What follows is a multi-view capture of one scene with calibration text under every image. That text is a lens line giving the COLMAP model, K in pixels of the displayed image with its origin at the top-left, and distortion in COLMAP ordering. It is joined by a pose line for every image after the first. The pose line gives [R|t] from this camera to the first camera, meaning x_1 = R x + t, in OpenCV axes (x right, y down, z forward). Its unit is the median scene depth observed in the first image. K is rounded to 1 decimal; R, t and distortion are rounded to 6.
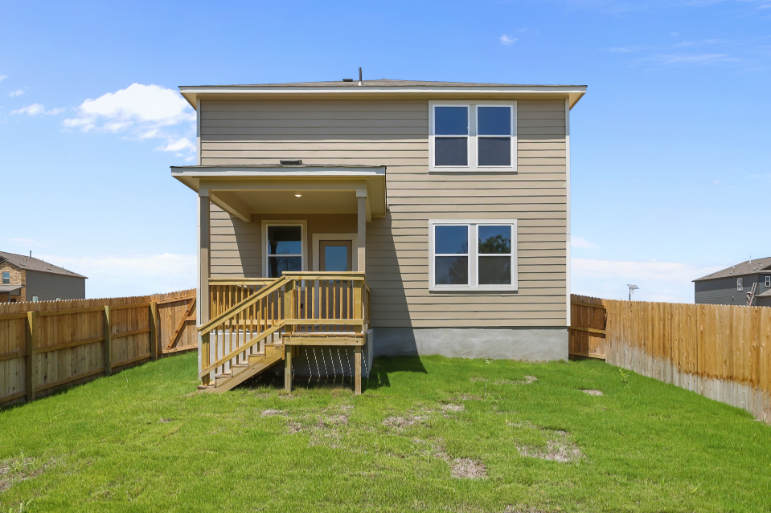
lens RADIAL K [[363.5, 0, 386.9], [0, 363.5, 233.2], [0, 0, 1]] dist [-0.001986, 0.000326]
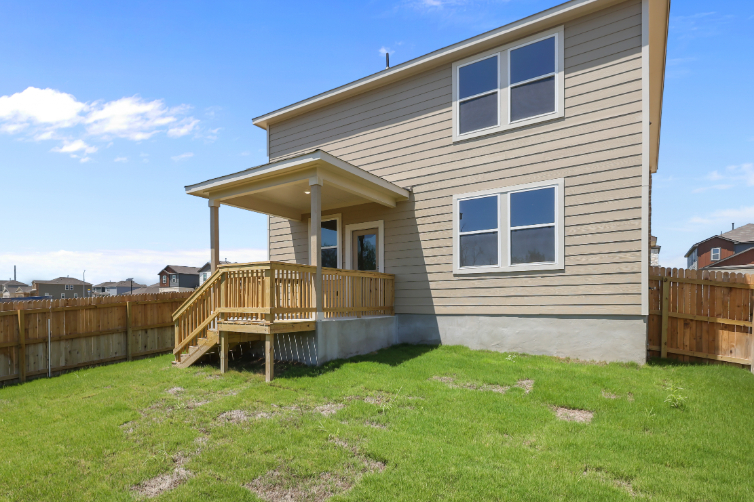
lens RADIAL K [[337.9, 0, 377.0], [0, 337.9, 233.6], [0, 0, 1]] dist [-0.000809, -0.000301]
pose [[0.876596, -0.100088, -0.470704, 0.351927], [0.114197, 0.993457, 0.001426, 0.035884], [0.467482, -0.055003, 0.882290, 0.177761]]
